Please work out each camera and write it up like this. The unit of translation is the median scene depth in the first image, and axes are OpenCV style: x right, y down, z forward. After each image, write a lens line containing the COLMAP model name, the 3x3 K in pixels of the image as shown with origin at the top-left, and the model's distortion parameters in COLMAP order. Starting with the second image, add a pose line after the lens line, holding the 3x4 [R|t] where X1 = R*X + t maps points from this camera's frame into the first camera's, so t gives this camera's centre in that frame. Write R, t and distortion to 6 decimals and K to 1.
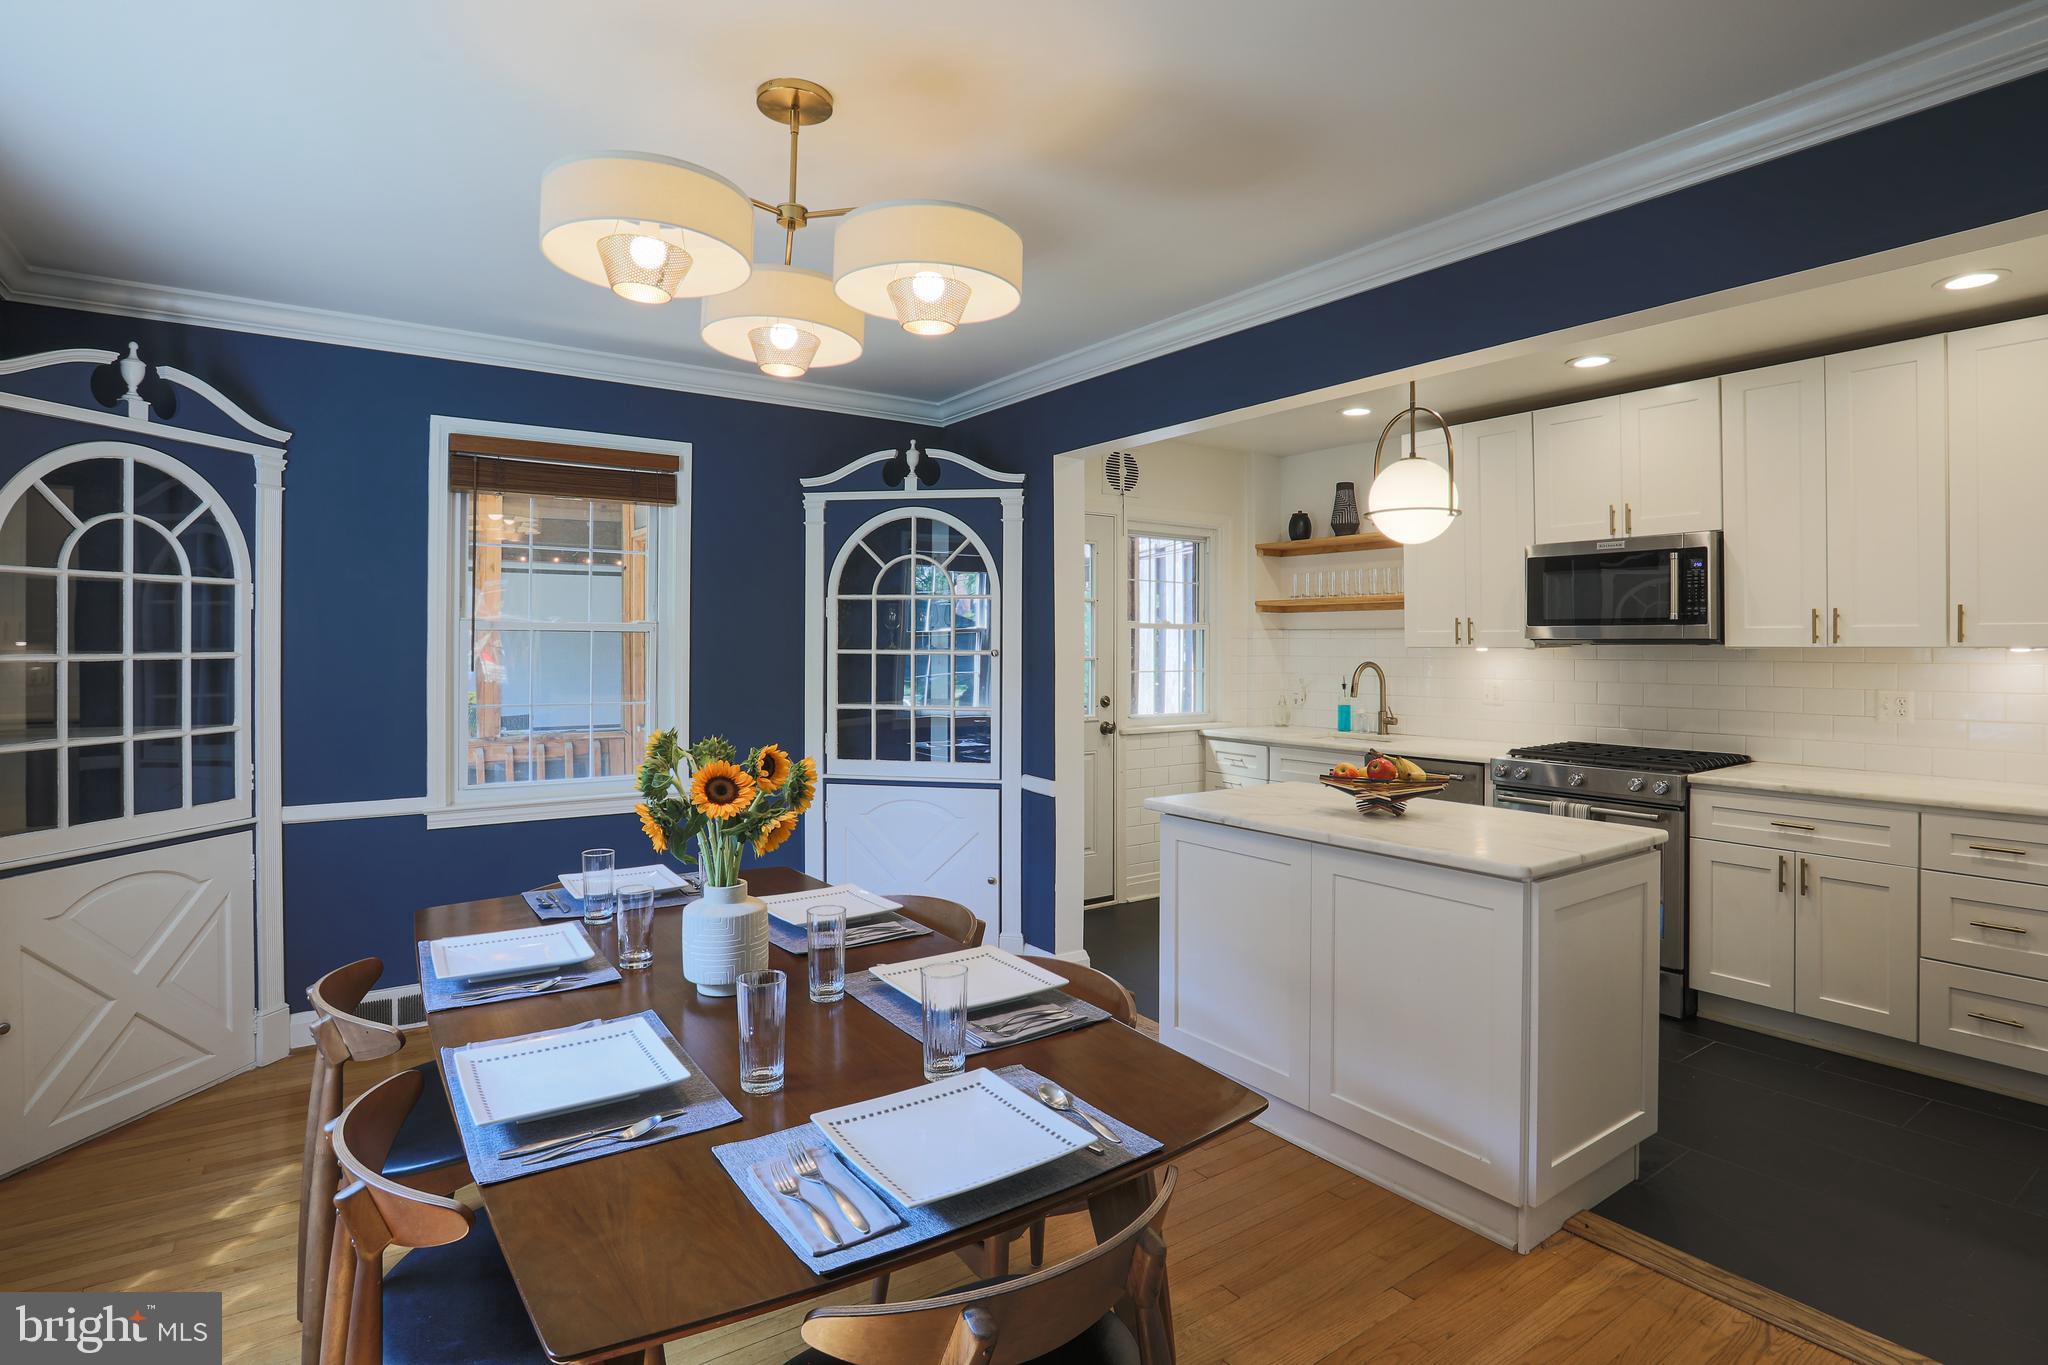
lens RADIAL K [[1006.2, 0, 996.0], [0, 1006.2, 650.9], [0, 0, 1]] dist [-0.059141, 0.021962]
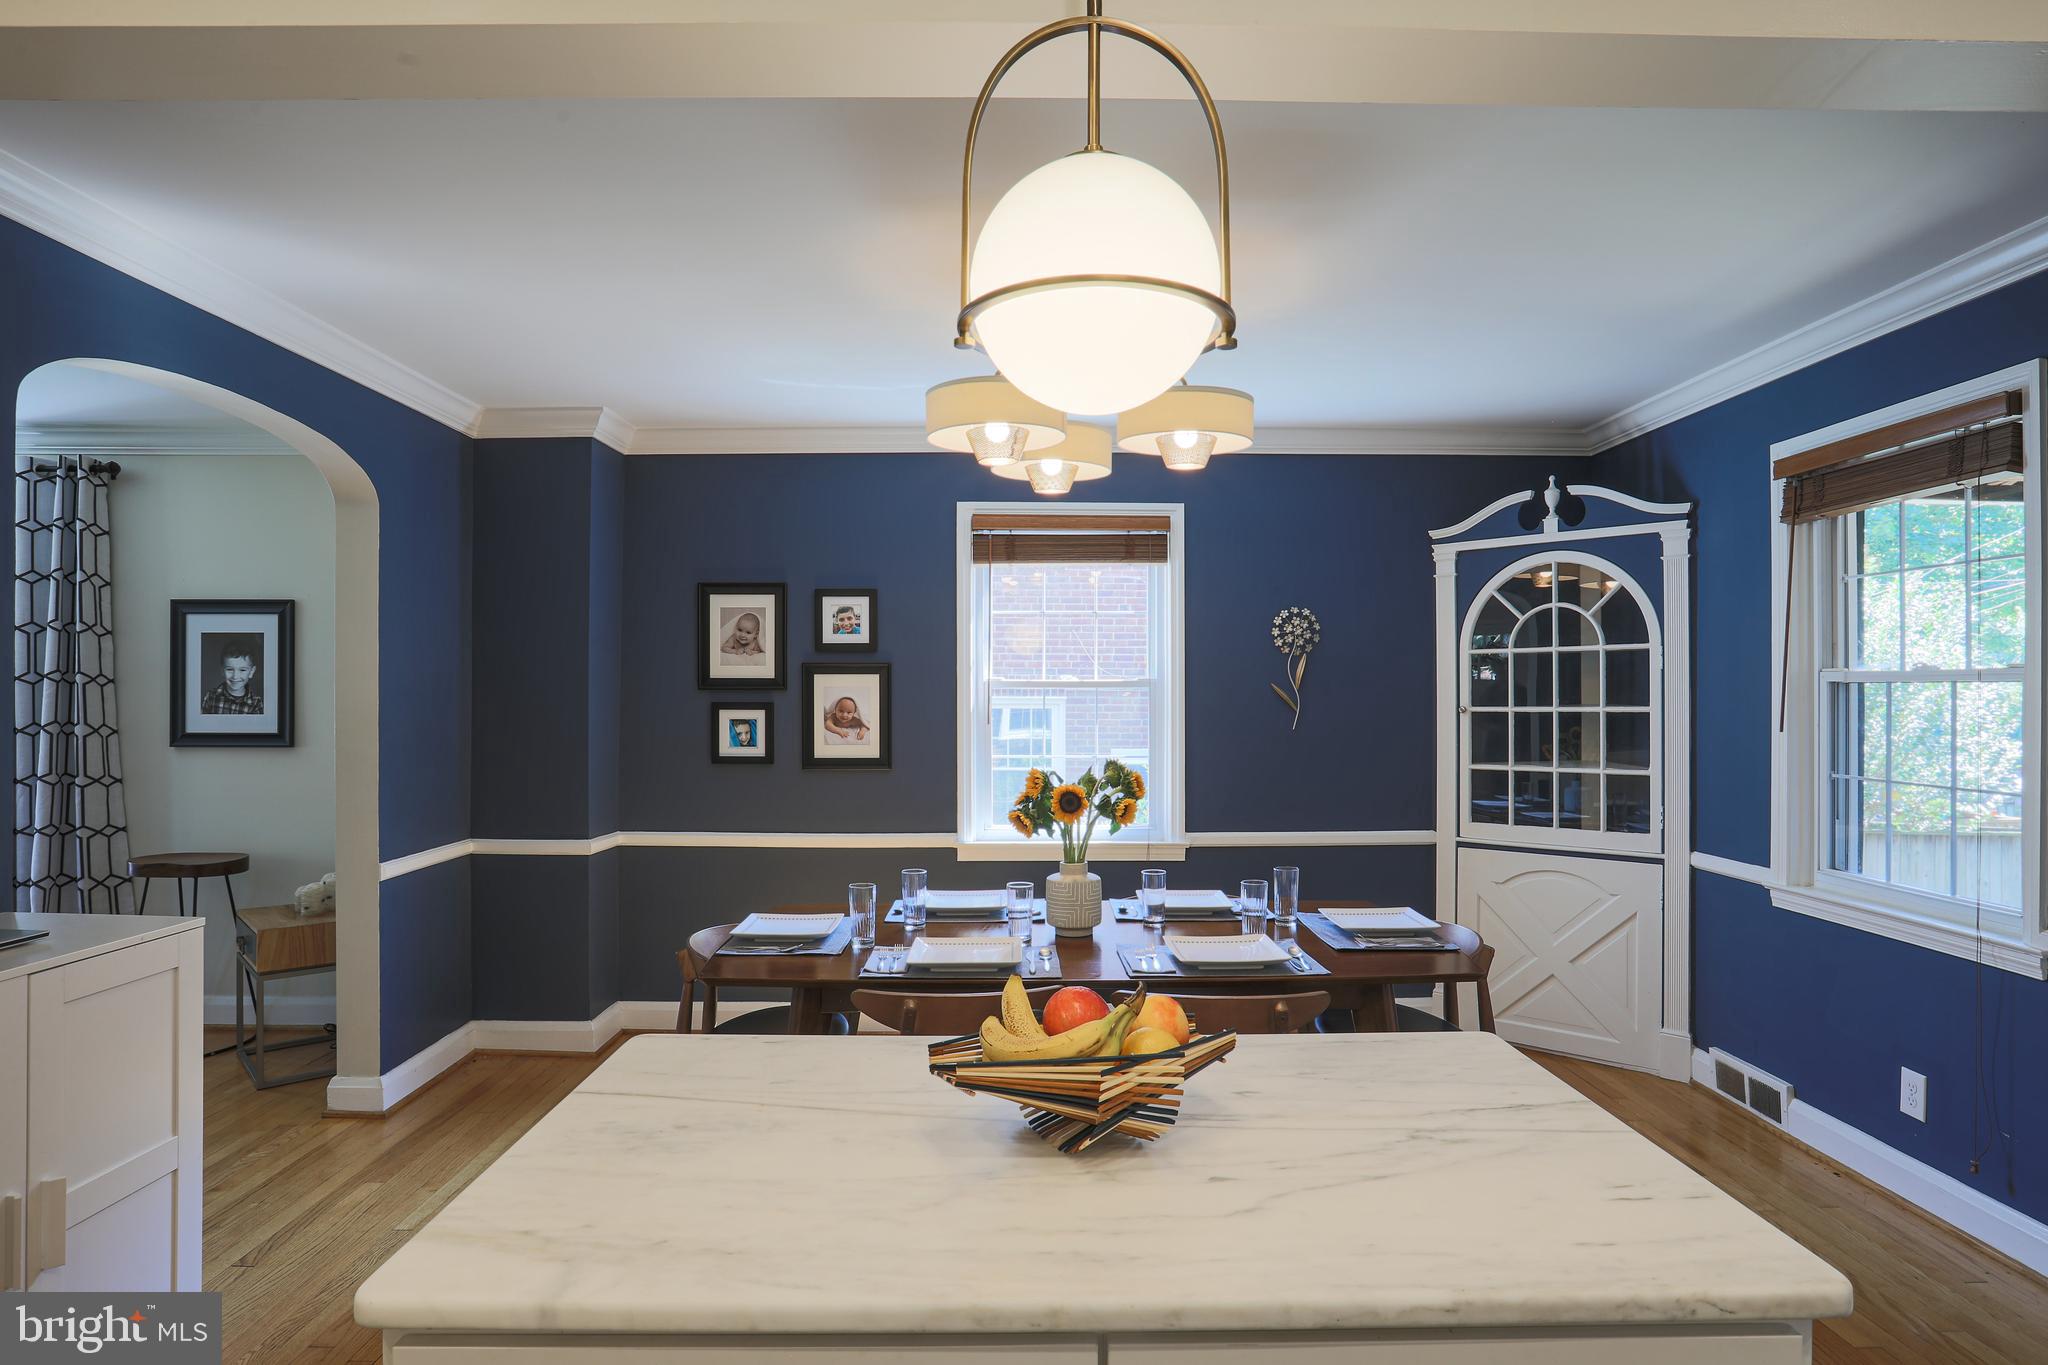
lens RADIAL K [[1116.9, 0, 1035.8], [0, 1116.9, 685.1], [0, 0, 1]] dist [-0.044319, 0.013228]
pose [[-0.563886, -0.010919, -0.825780, 0.539800], [-0.005876, 0.999940, -0.009210, -0.006340], [0.825832, -0.000341, -0.563917, 0.851869]]
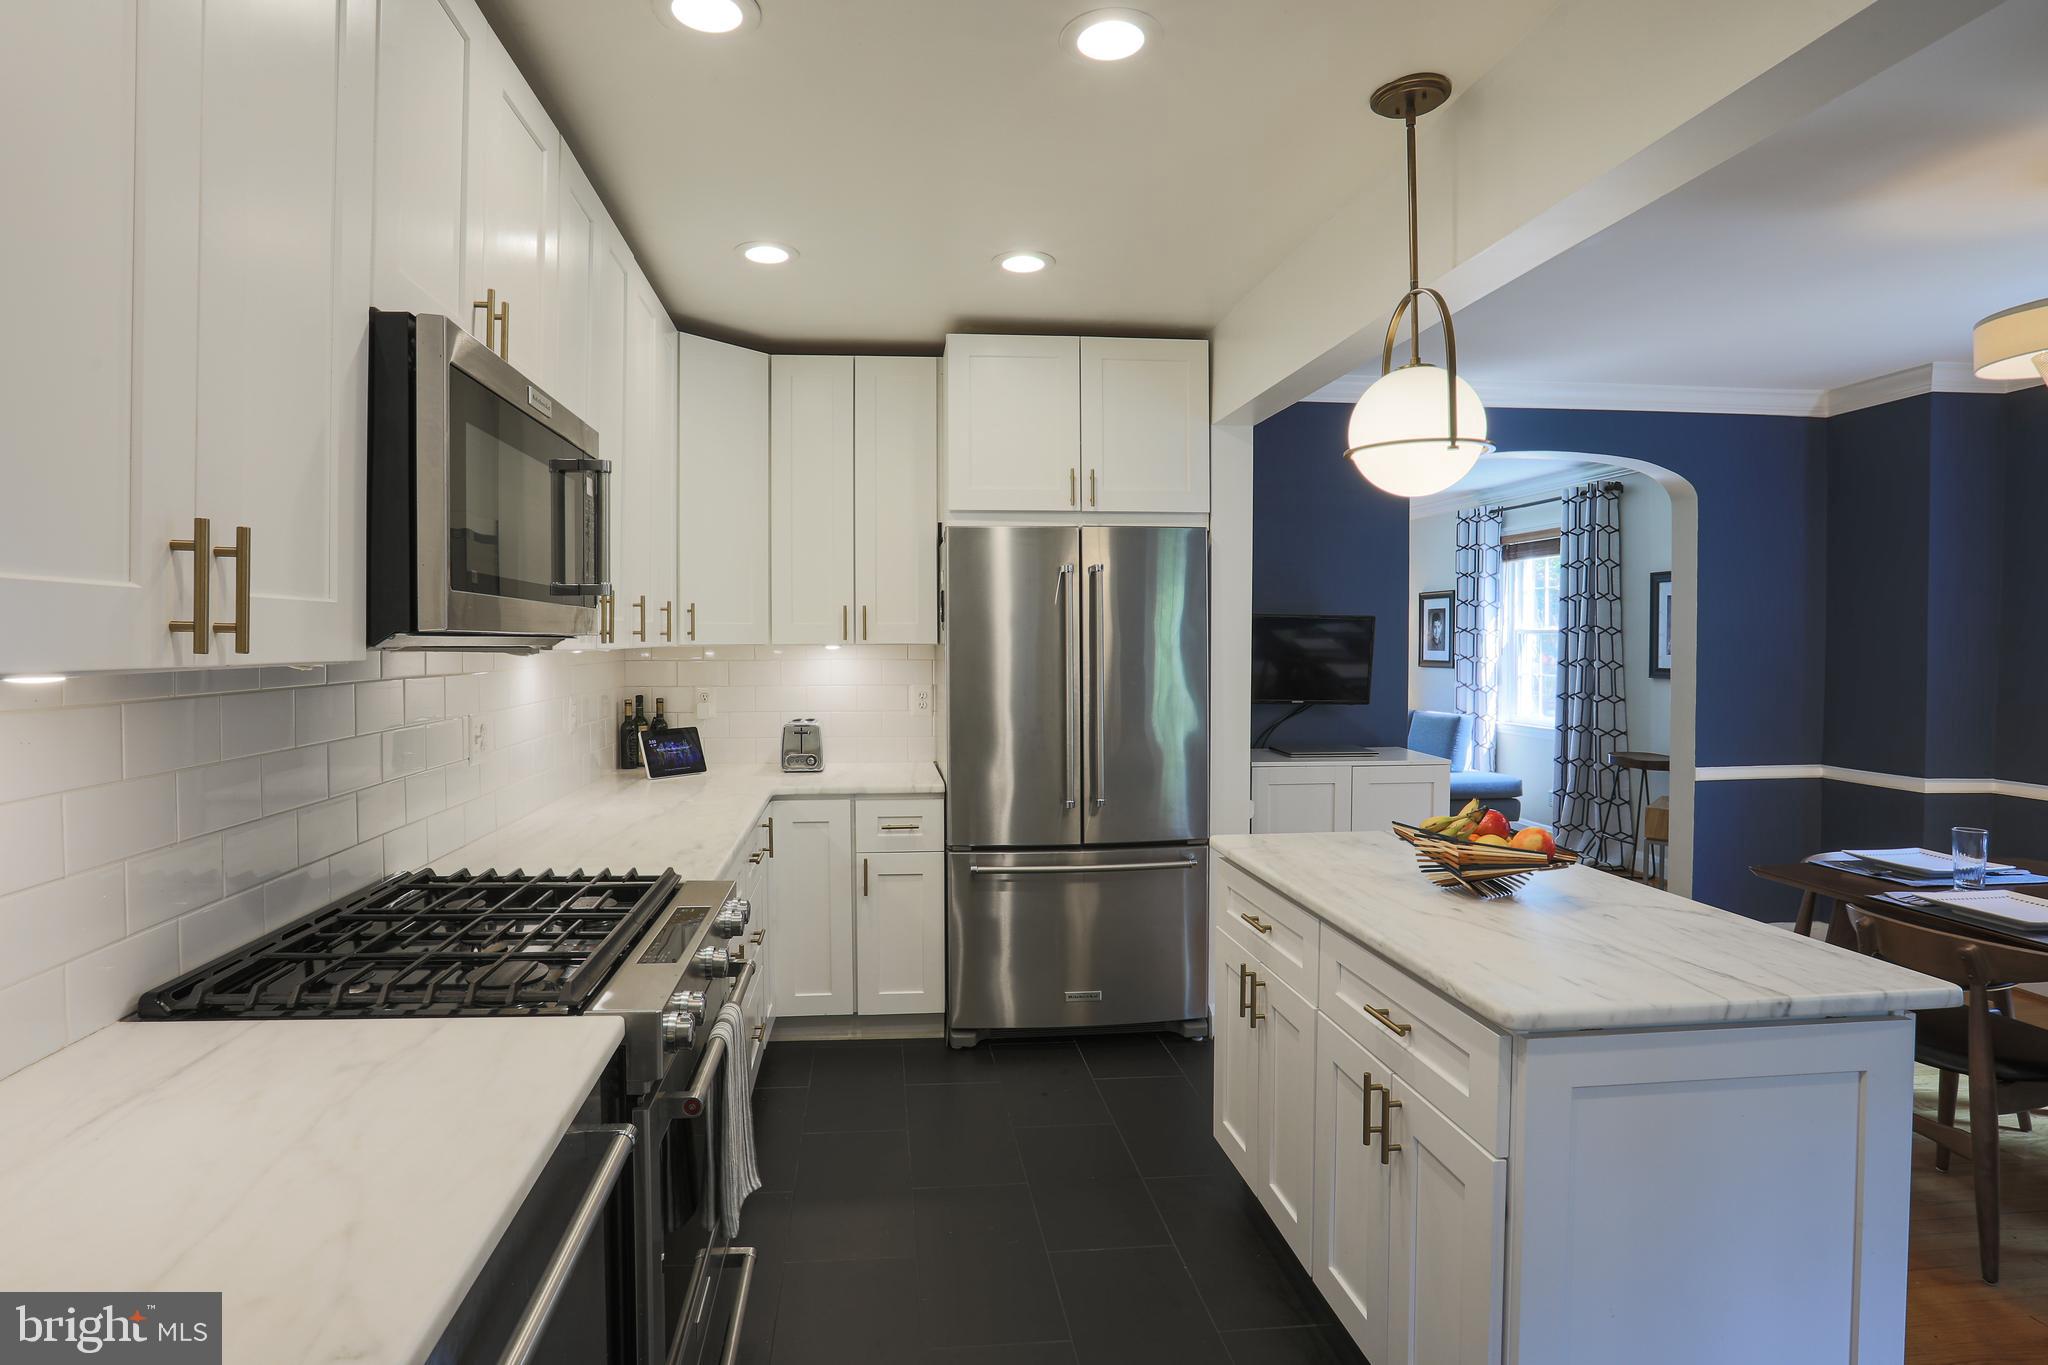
lens RADIAL K [[1006.2, 0, 952.3], [0, 1006.2, 670.1], [0, 0, 1]] dist [-0.059141, 0.021962]
pose [[-0.862338, -0.016655, 0.506059, 0.258992], [0.001406, 0.999376, 0.035287, -0.010392], [-0.506331, 0.031141, -0.861777, 1.229267]]
